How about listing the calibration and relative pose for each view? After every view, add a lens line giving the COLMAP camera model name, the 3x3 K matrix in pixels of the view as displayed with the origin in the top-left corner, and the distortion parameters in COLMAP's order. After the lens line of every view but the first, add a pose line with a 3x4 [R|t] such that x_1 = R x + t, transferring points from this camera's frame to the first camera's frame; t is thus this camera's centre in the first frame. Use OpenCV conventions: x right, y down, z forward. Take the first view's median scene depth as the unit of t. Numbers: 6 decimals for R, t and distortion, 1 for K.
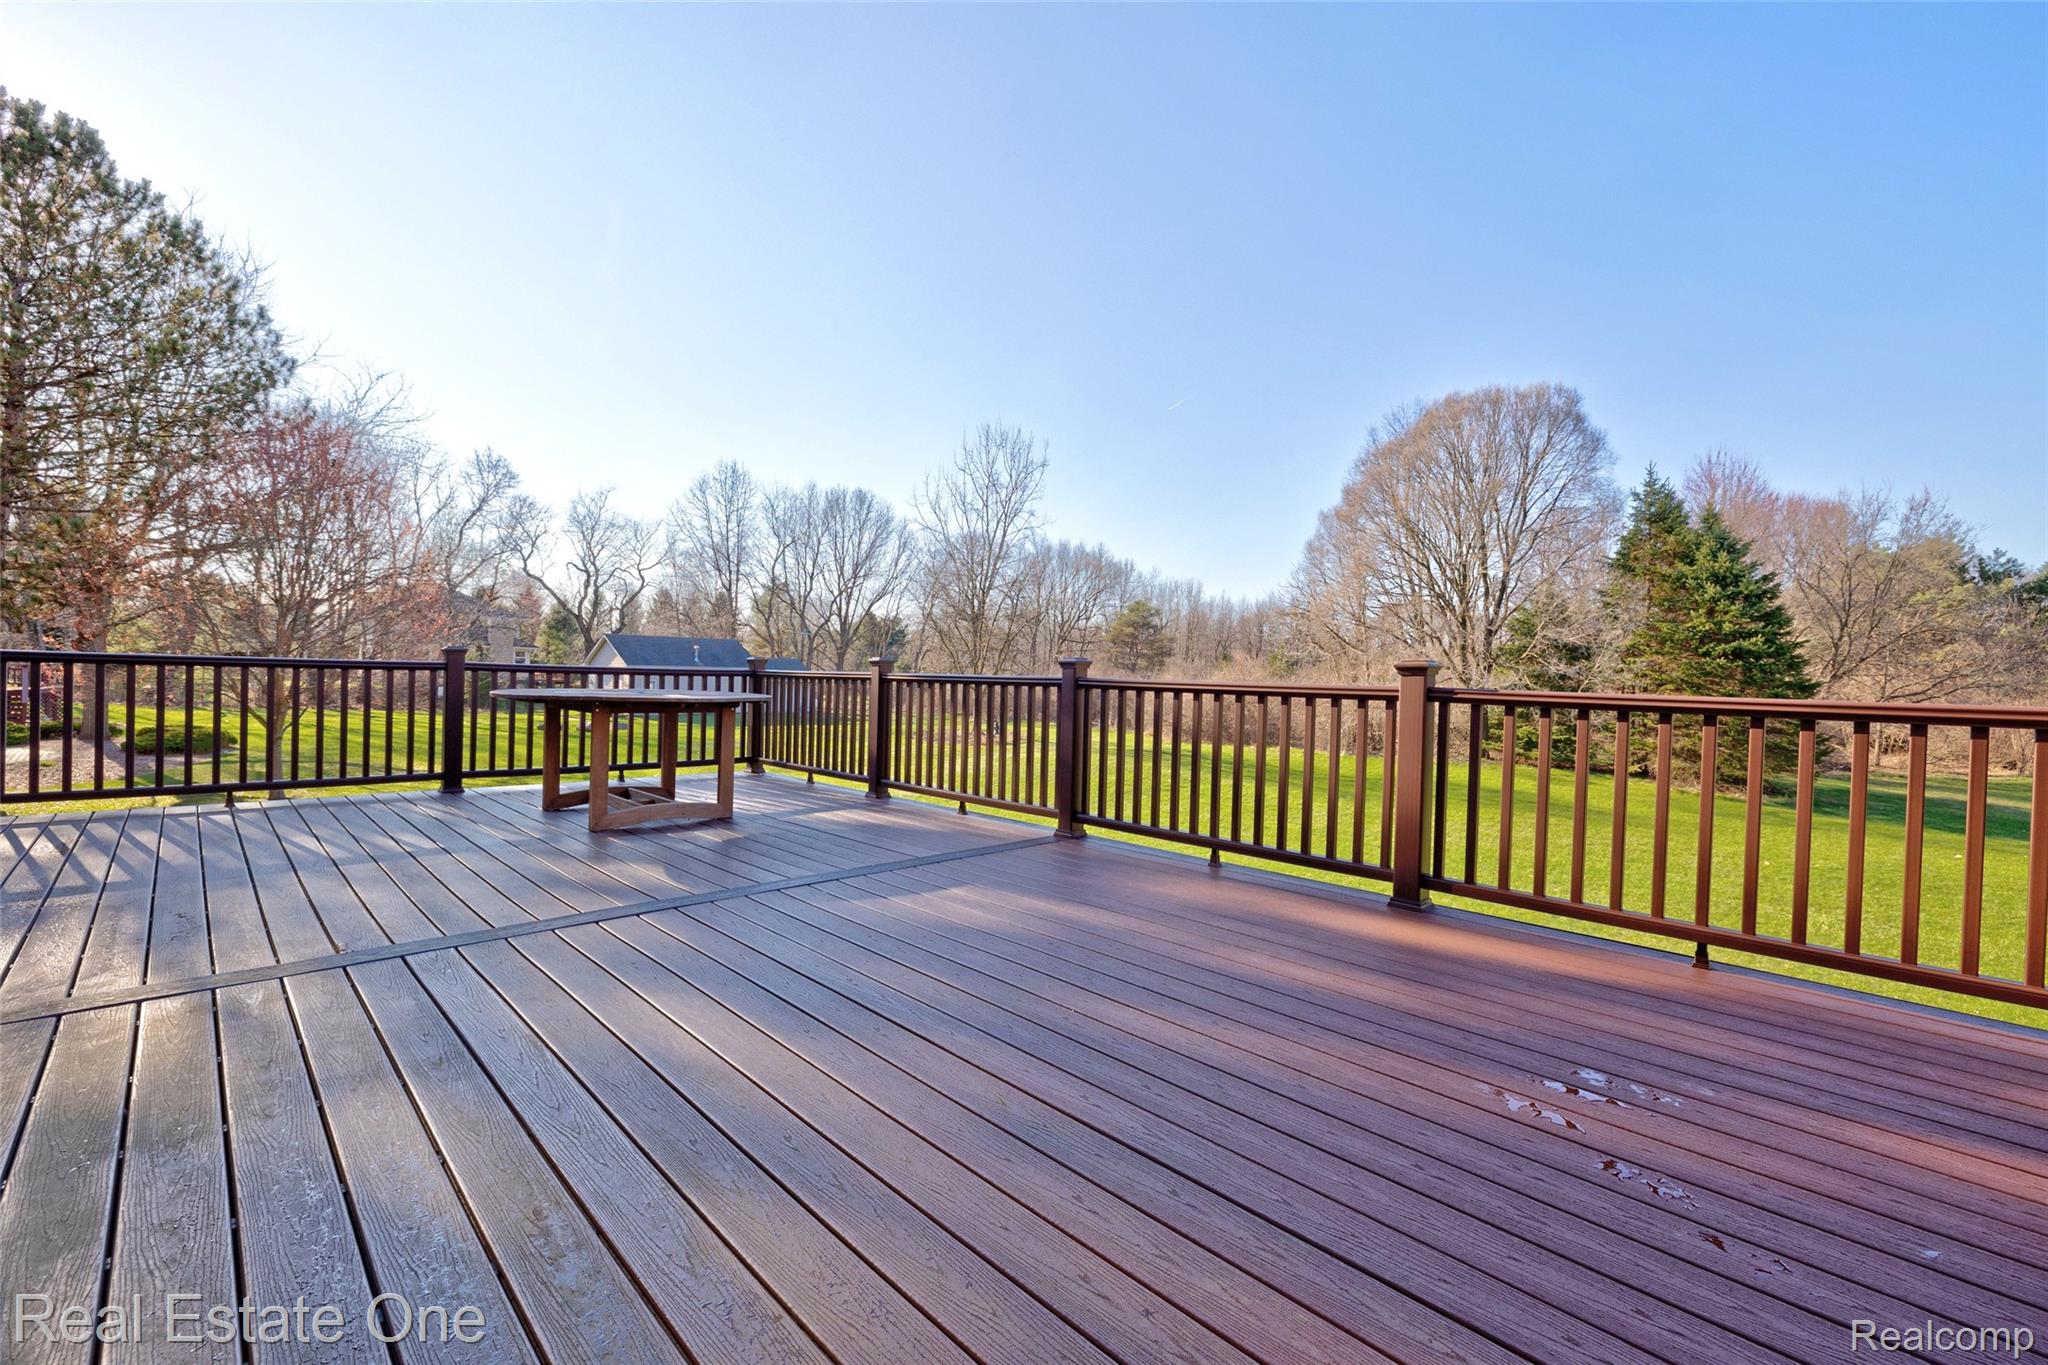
lens RADIAL K [[879.1, 0, 1022.4], [0, 879.1, 678.3], [0, 0, 1]] dist [-0.000370, -0.000029]
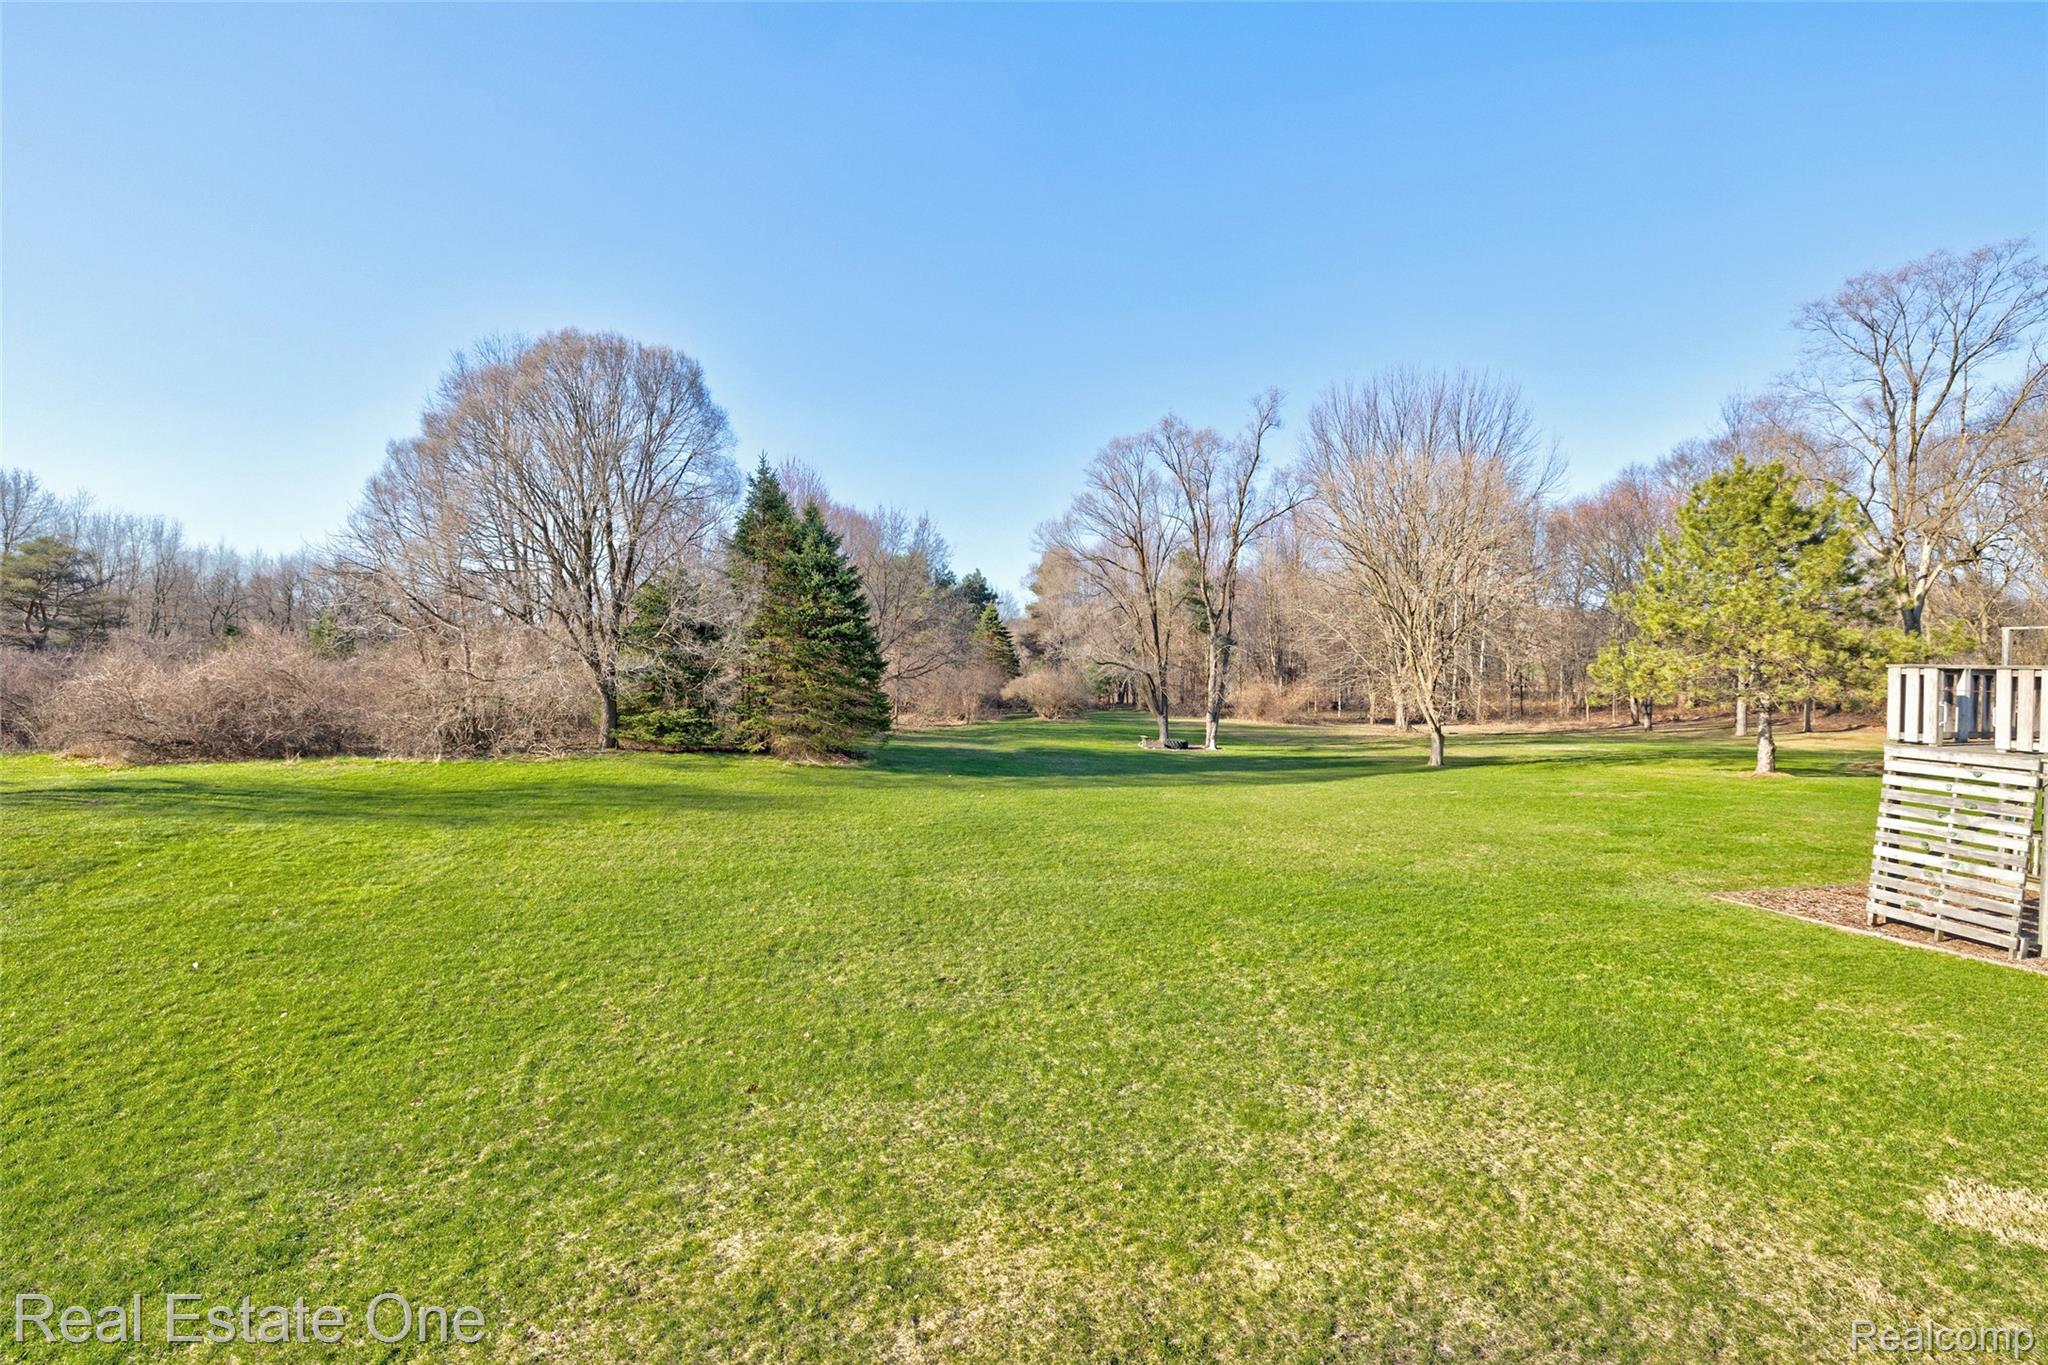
lens RADIAL K [[879.1, 0, 1022.4], [0, 879.1, 678.3], [0, 0, 1]] dist [-0.000370, -0.000029]
pose [[0.571260, -0.026339, 0.820346, 0.028117], [0.004746, 0.999574, 0.028788, -0.004942], [-0.820755, -0.012552, 0.571142, 0.145369]]
